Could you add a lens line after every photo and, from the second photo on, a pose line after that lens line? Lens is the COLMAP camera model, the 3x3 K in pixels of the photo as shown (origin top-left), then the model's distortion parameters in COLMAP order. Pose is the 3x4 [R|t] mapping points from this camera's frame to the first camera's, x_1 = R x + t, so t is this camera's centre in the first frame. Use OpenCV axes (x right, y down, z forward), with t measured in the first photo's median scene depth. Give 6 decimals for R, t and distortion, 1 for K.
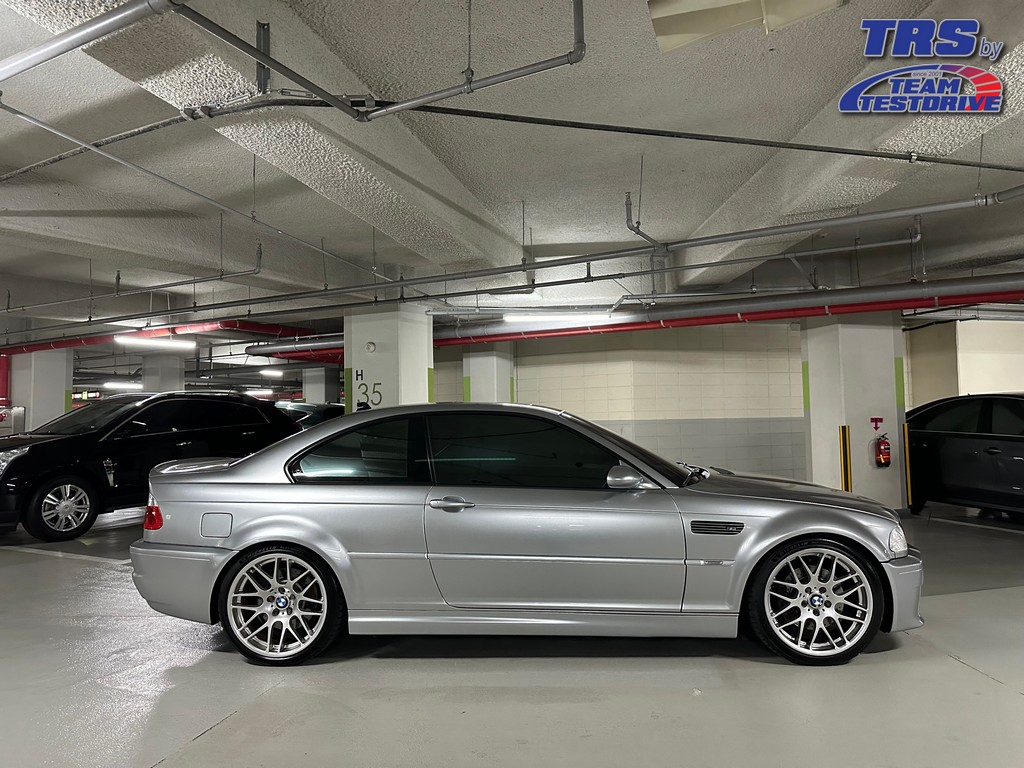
lens RADIAL K [[731.2, 0, 515.8], [0, 731.2, 385.9], [0, 0, 1]] dist [0.044999, -0.052915]
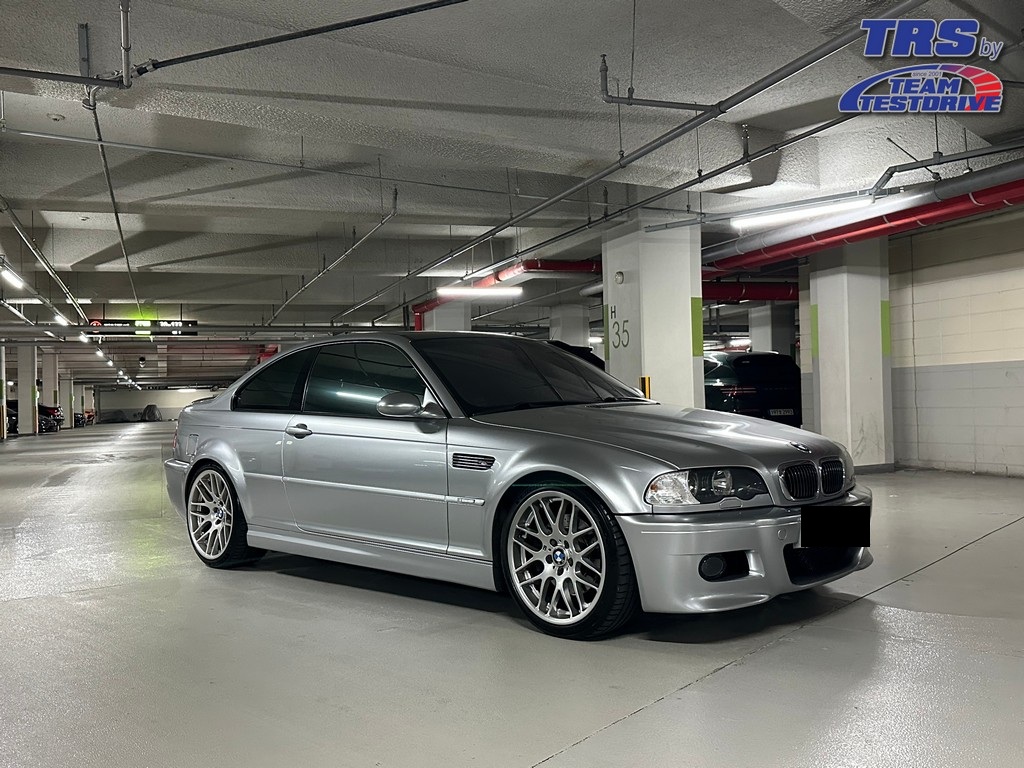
lens RADIAL K [[971.8, 0, 510.9], [0, 971.8, 387.6], [0, 0, 1]] dist [0.121680, 0.000000]
pose [[0.746332, -0.008593, -0.665519, 1.033704], [0.042256, 0.998511, 0.034494, 0.066363], [0.664232, -0.053866, 0.745584, 0.176034]]
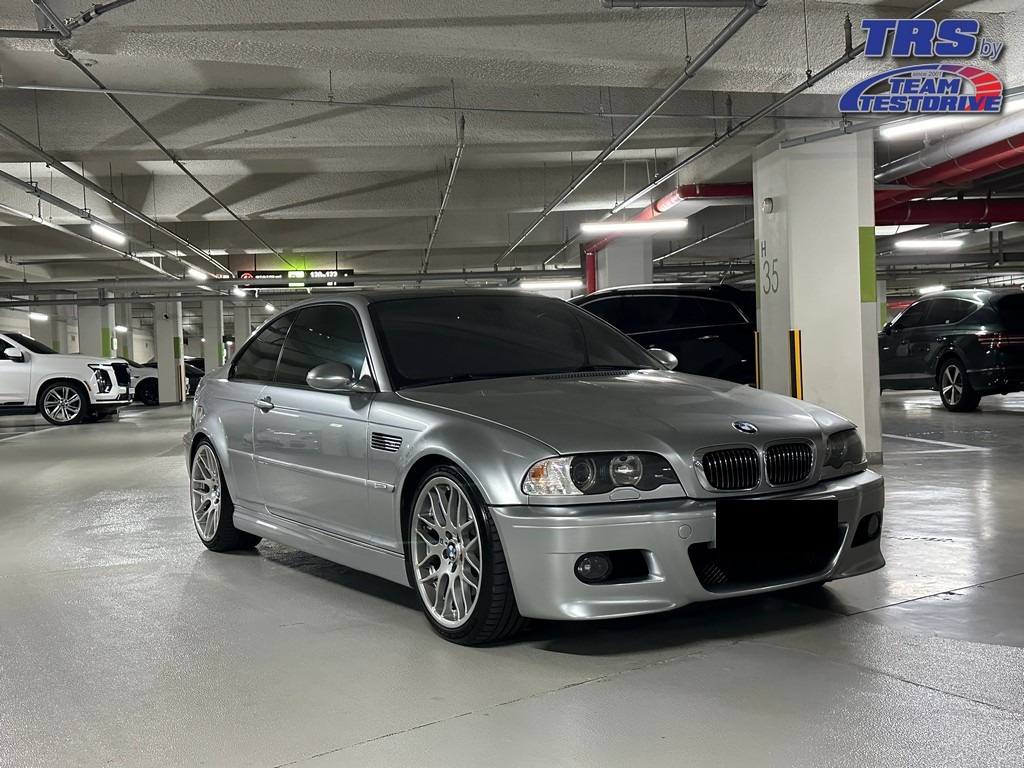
lens RADIAL K [[1188.8, 0, 502.9], [0, 1188.8, 380.2], [0, 0, 1]] dist [0.155621, 0.000000]
pose [[0.558247, 0.012687, -0.829578, 1.325907], [0.062789, 0.996370, 0.057490, 0.063213], [0.827295, -0.084182, 0.555424, 0.402076]]
